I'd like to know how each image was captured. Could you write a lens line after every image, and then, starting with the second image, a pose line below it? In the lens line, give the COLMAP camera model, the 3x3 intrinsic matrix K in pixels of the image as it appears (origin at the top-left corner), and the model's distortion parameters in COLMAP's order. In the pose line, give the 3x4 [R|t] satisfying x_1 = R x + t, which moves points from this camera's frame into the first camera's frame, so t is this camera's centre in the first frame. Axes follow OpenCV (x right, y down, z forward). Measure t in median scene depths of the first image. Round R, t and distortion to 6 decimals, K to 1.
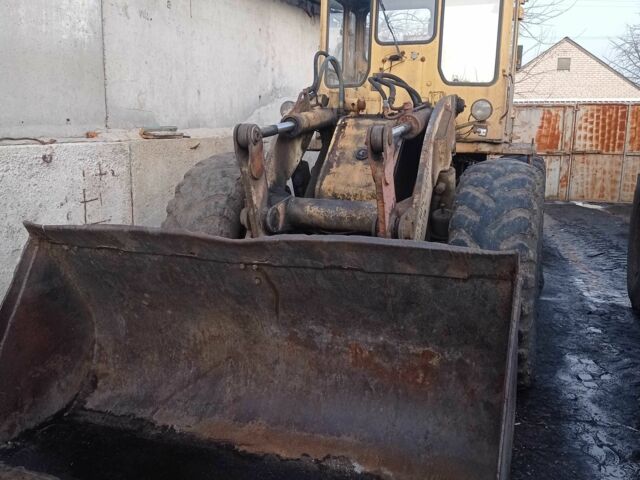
lens RADIAL K [[637.2, 0, 322.3], [0, 637.2, 235.2], [0, 0, 1]] dist [0.043096, 0.000000]
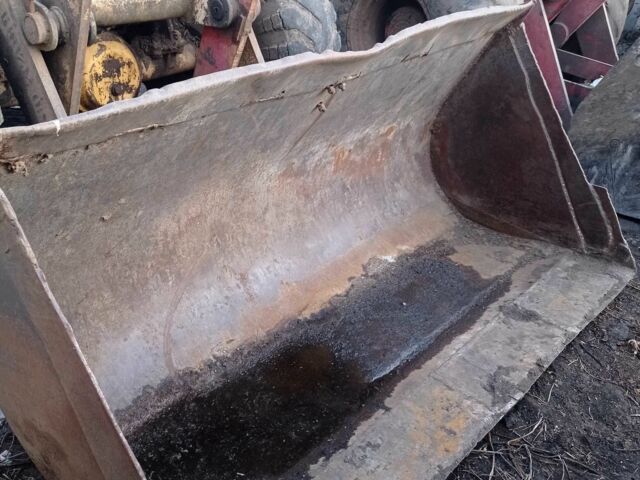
lens RADIAL K [[637.2, 0, 331.0], [0, 637.2, 243.1], [0, 0, 1]] dist [0.043096, 0.000000]
pose [[0.337548, -0.454517, 0.824304, -0.450705], [0.098232, 0.887927, 0.449373, -0.069041], [-0.936169, -0.070712, 0.344366, 0.417919]]
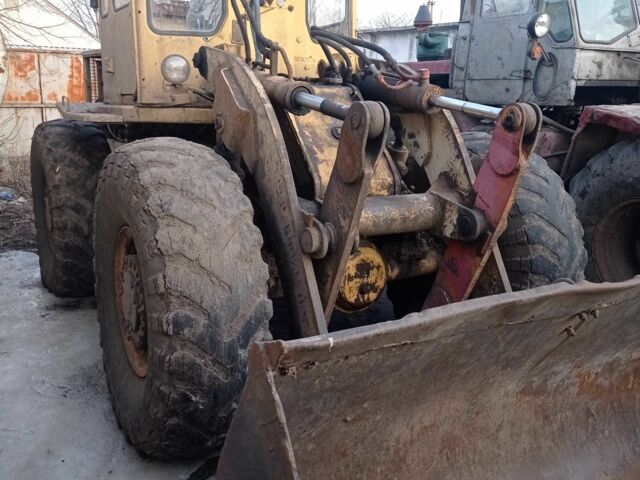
lens RADIAL K [[637.2, 0, 320.3], [0, 637.2, 238.2], [0, 0, 1]] dist [0.043096, 0.000000]
pose [[0.651370, -0.171078, 0.739222, -0.462984], [0.106167, 0.985215, 0.134459, -0.091061], [-0.751296, -0.009101, 0.659902, 0.424781]]
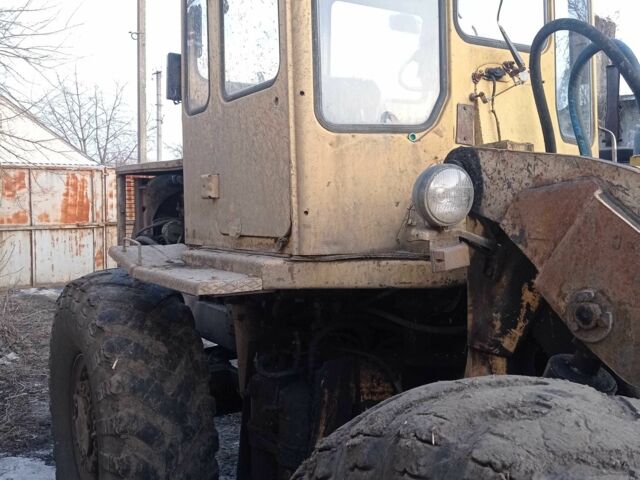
lens RADIAL K [[637.2, 0, 326.6], [0, 637.2, 235.0], [0, 0, 1]] dist [0.043096, 0.000000]
pose [[0.612225, -0.060672, 0.788352, -0.318379], [0.133839, 0.990616, -0.027700, -0.169566], [-0.779274, 0.122471, 0.614600, 0.830133]]
